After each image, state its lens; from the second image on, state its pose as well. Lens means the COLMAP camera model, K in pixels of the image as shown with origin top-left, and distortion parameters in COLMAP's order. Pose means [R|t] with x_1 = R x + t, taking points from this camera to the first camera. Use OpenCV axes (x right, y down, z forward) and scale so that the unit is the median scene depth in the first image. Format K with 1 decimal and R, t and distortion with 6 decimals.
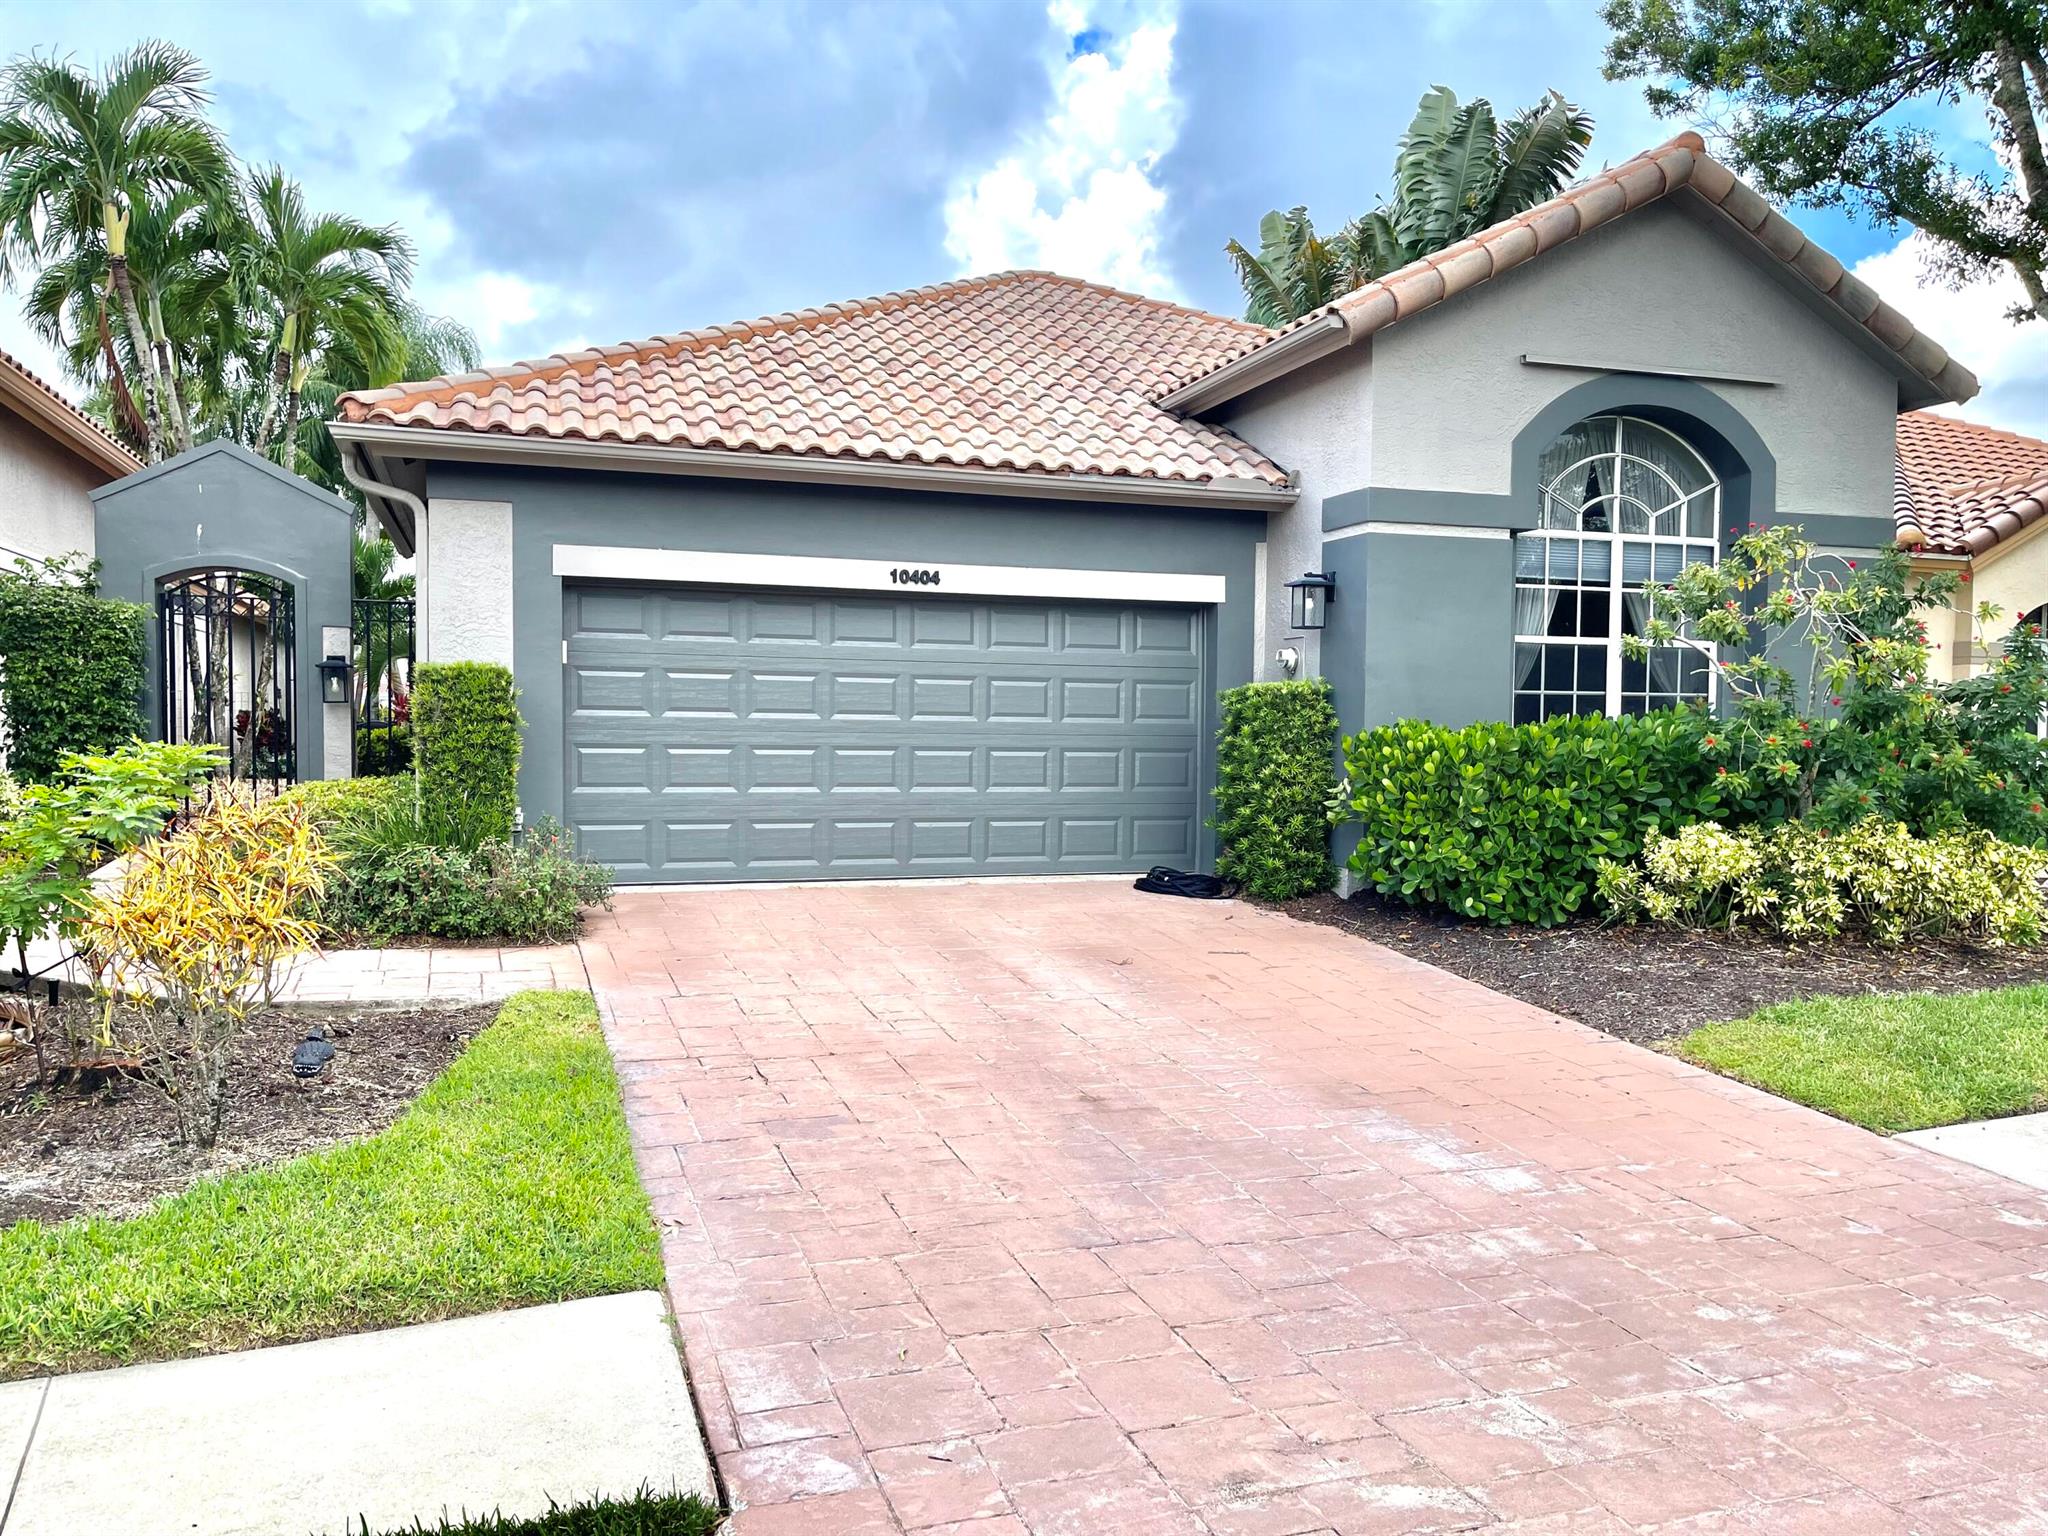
lens RADIAL K [[1428.1, 0, 1123.3], [0, 1428.1, 772.1], [0, 0, 1]] dist [0.090288, -0.102389]
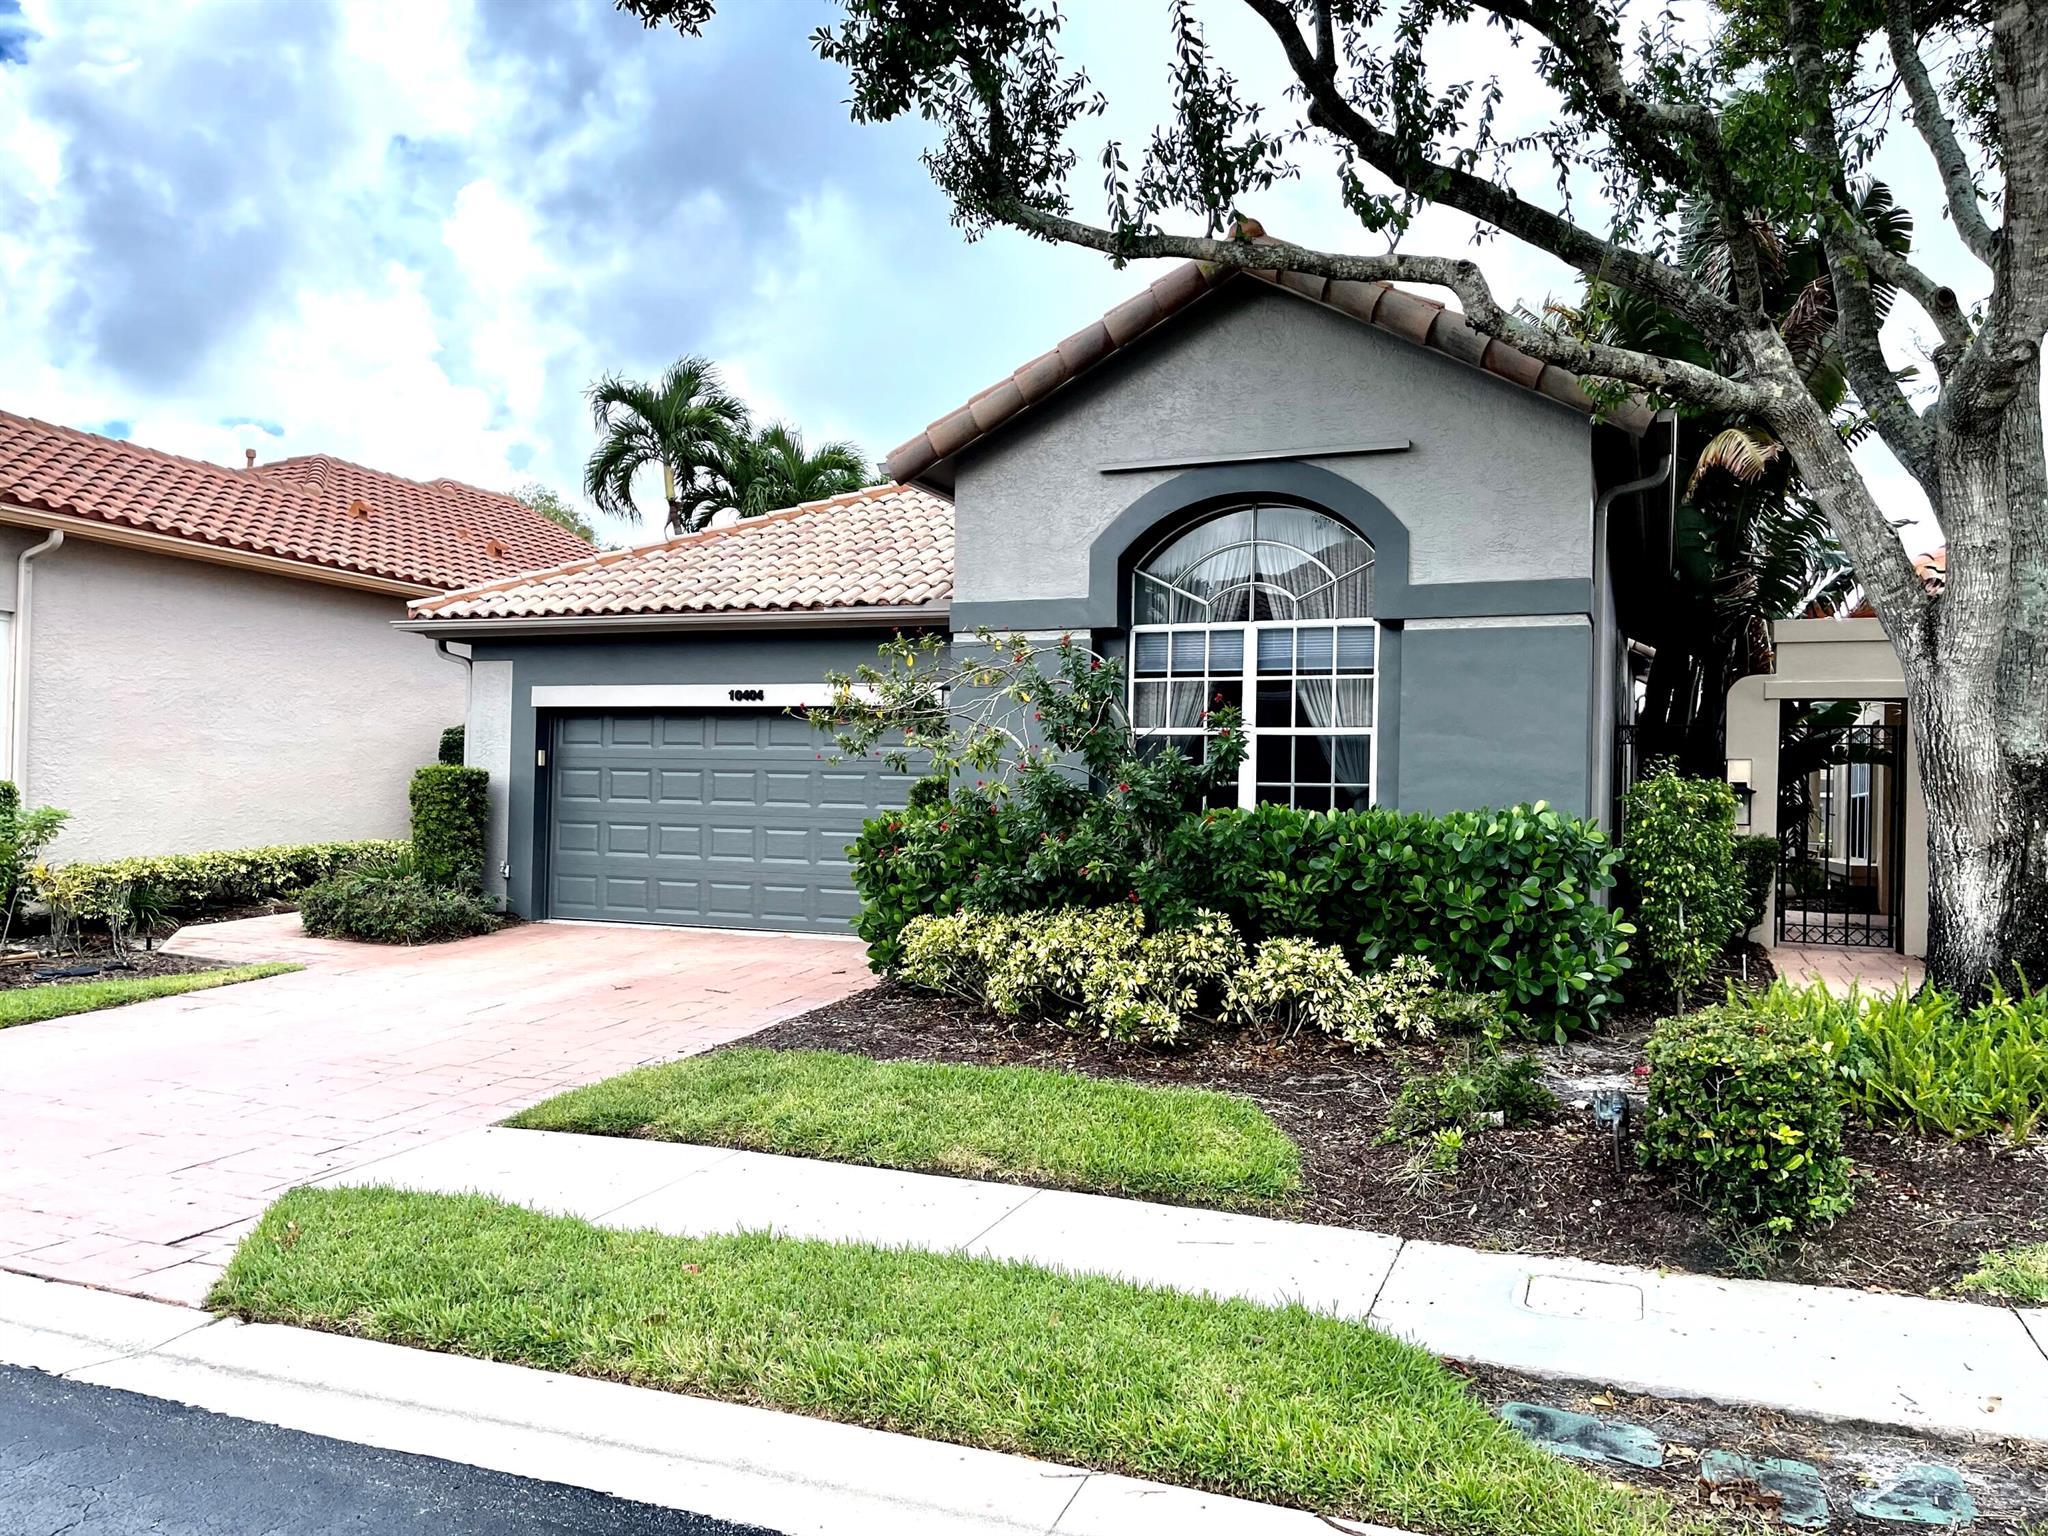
lens RADIAL K [[1428.1, 0, 1123.3], [0, 1428.1, 772.1], [0, 0, 1]] dist [0.090288, -0.102389]
pose [[0.777502, -0.008125, -0.628828, 0.928954], [-0.038489, 0.997427, -0.060477, -0.001617], [0.627701, 0.071223, 0.775189, 0.211264]]
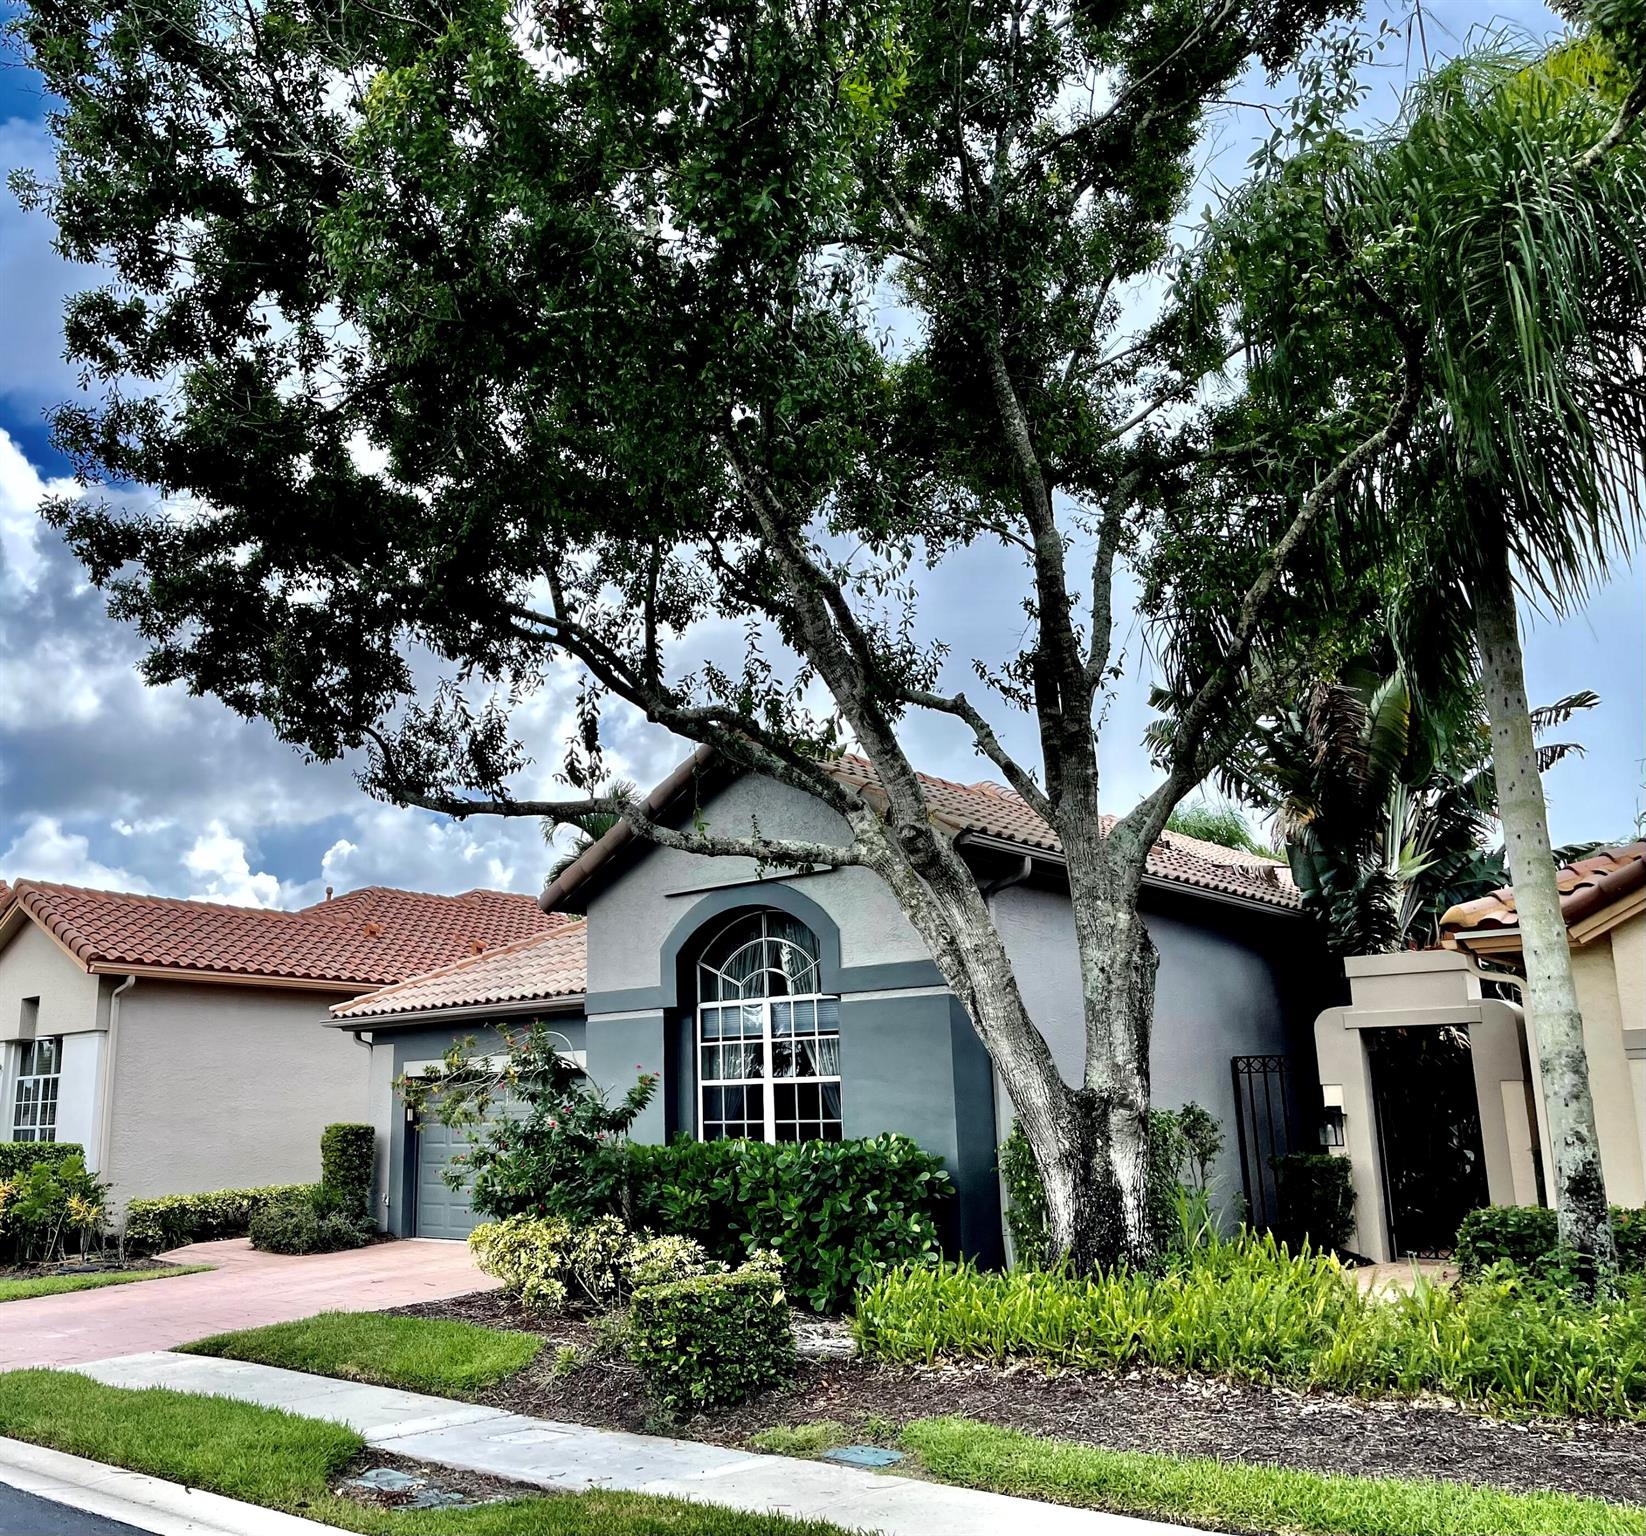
lens RADIAL K [[1545.6, 0, 823.0], [0, 1545.6, 768.0], [0, 0, 1]] dist [0.039582, -0.010040]
pose [[0.492536, -0.212249, -0.844014, 1.677781], [-0.027993, 0.965439, -0.259120, -0.003949], [0.869842, 0.151252, 0.469572, 0.370840]]
